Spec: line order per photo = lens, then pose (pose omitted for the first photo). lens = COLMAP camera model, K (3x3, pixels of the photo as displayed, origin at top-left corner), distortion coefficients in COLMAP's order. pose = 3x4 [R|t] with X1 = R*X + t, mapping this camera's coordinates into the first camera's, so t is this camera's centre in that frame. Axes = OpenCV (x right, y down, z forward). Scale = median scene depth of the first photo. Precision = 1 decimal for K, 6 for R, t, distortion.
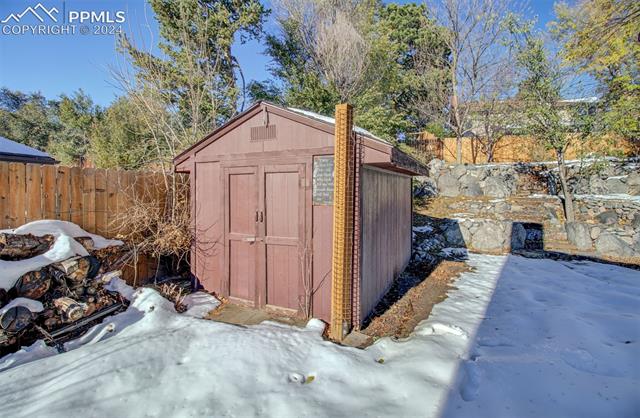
lens RADIAL K [[296.4, 0, 315.6], [0, 296.4, 196.0], [0, 0, 1]] dist [-0.000192, 0.002873]
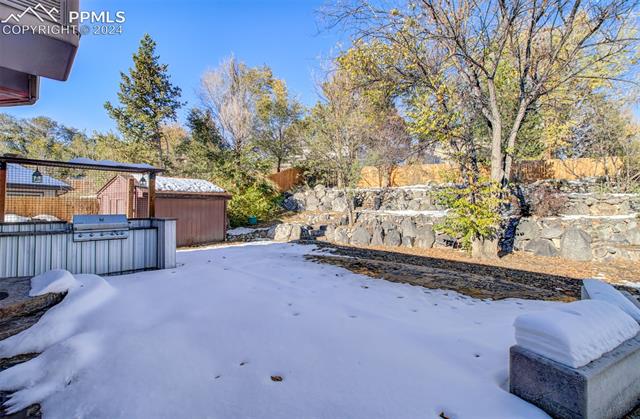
lens RADIAL K [[296.4, 0, 319.6], [0, 296.4, 211.9], [0, 0, 1]] dist [-0.000192, 0.002873]
pose [[0.994030, 0.009179, -0.108724, 1.813288], [-0.009031, 0.999958, 0.001853, 0.013690], [0.108737, -0.000861, 0.994070, -1.405926]]
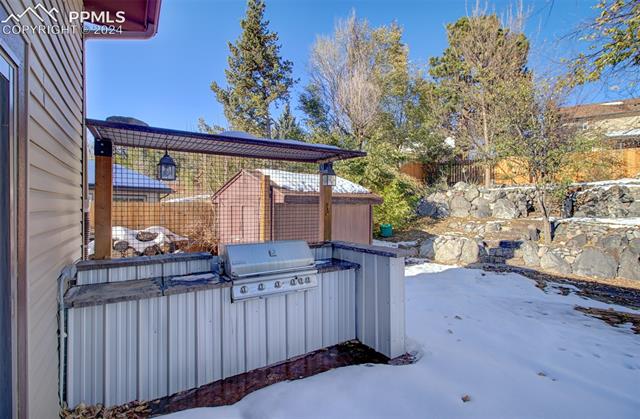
lens RADIAL K [[296.4, 0, 317.6], [0, 296.4, 224.4], [0, 0, 1]] dist [-0.000192, 0.002873]
pose [[0.950169, 0.025470, -0.310692, 0.803498], [-0.011212, 0.998804, 0.047592, -0.048286], [0.311533, -0.041737, 0.949318, -0.639885]]
